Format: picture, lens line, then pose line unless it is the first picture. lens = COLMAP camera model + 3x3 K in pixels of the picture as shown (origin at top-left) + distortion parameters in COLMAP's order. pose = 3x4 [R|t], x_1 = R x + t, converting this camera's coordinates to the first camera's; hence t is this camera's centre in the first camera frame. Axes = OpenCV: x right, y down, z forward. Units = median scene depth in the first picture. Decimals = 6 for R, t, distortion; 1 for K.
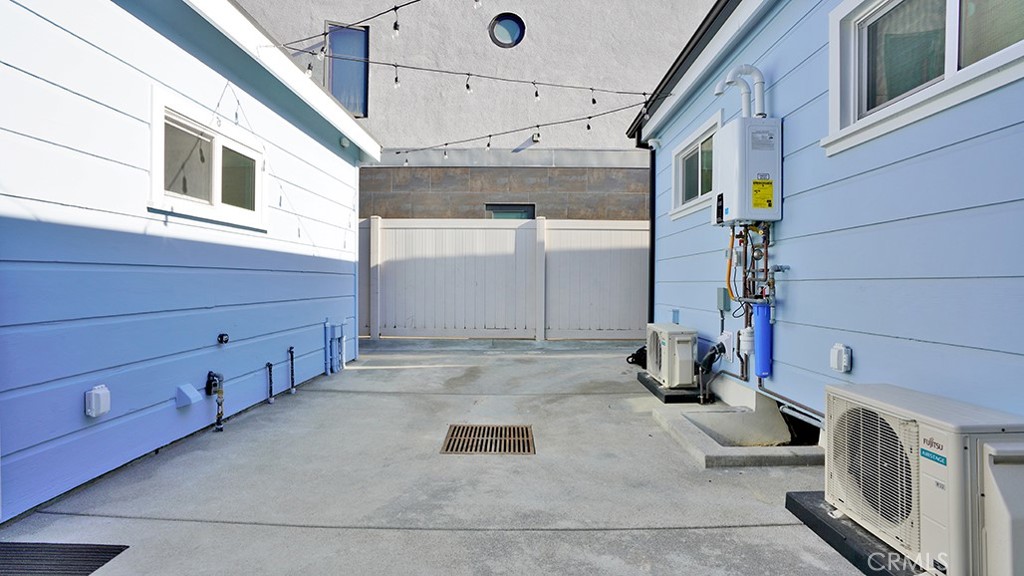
lens RADIAL K [[478.5, 0, 512.3], [0, 478.5, 288.0], [0, 0, 1]] dist [-0.033034, 0.012206]
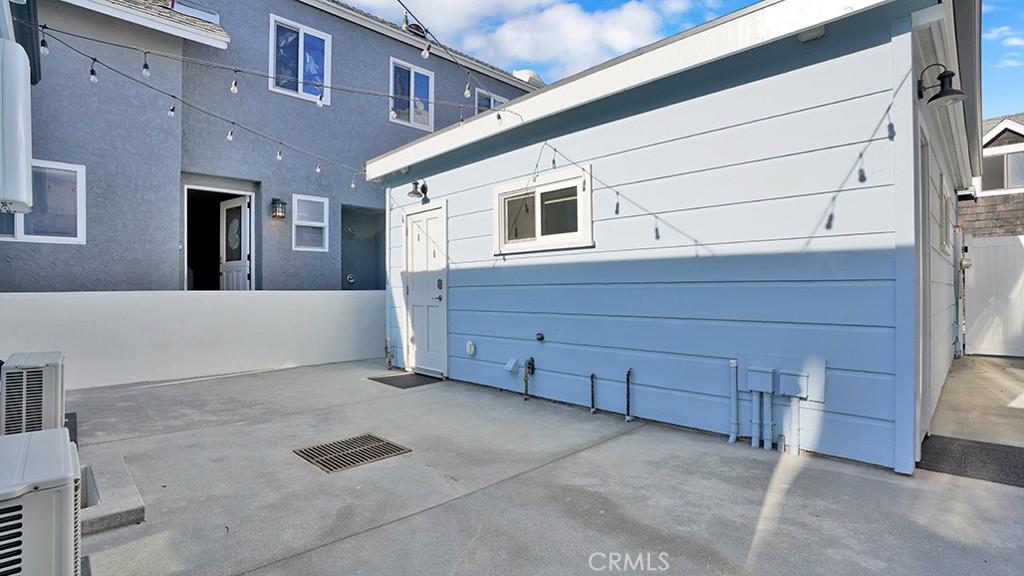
lens RADIAL K [[478.5, 0, 488.8], [0, 478.5, 288.2], [0, 0, 1]] dist [-0.033034, 0.012206]
pose [[-0.730229, -0.004815, -0.683186, 0.446526], [-0.010617, 0.999934, 0.004300, -0.037907], [0.683120, 0.010394, -0.730232, 2.004354]]
